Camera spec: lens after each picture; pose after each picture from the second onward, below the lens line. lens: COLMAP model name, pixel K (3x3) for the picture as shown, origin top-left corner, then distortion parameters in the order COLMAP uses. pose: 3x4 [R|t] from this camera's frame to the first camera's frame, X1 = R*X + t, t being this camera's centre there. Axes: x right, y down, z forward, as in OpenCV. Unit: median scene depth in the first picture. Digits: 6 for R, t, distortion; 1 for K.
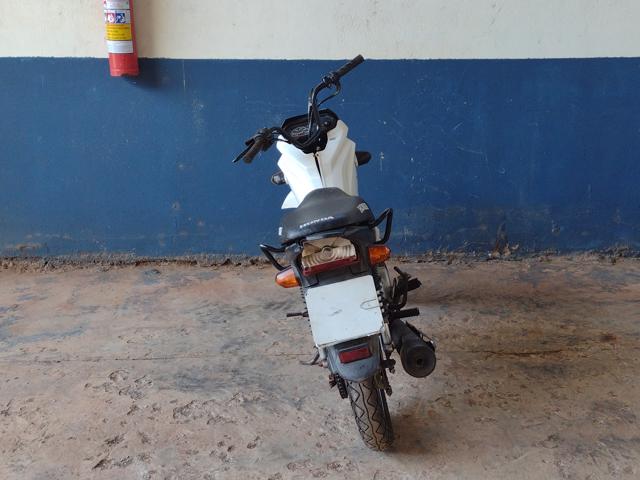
lens RADIAL K [[797.5, 0, 324.0], [0, 797.5, 253.2], [0, 0, 1]] dist [0.035399, 0.000000]
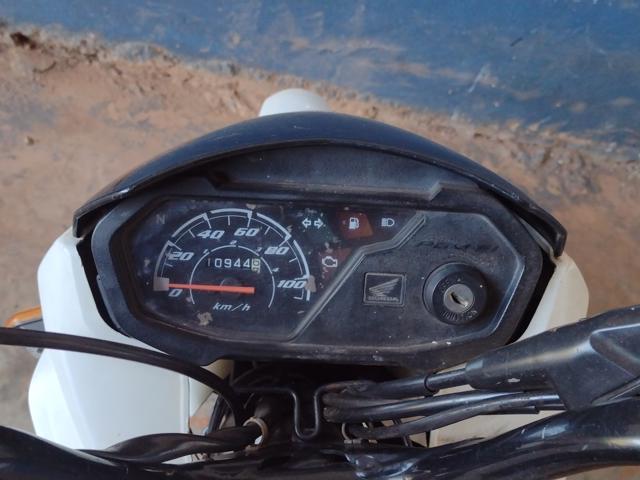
lens RADIAL K [[797.5, 0, 316.0], [0, 797.5, 238.5], [0, 0, 1]] dist [0.035399, 0.000000]
pose [[0.951695, 0.191330, 0.240144, -0.040582], [-0.303937, 0.698036, 0.648358, -0.198752], [-0.043579, -0.690028, 0.722470, 0.764380]]
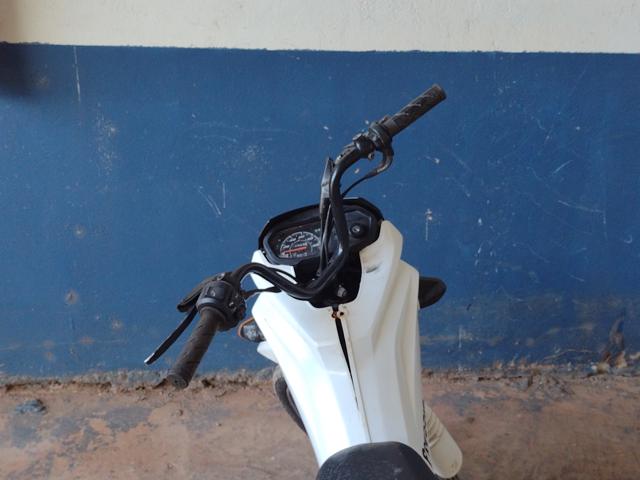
lens RADIAL K [[797.5, 0, 321.5], [0, 797.5, 243.3], [0, 0, 1]] dist [0.035399, 0.000000]
pose [[0.999175, 0.011064, 0.039087, -0.030132], [-0.014672, 0.995535, 0.093249, -0.163956], [-0.037881, -0.093746, 0.994875, 0.447747]]
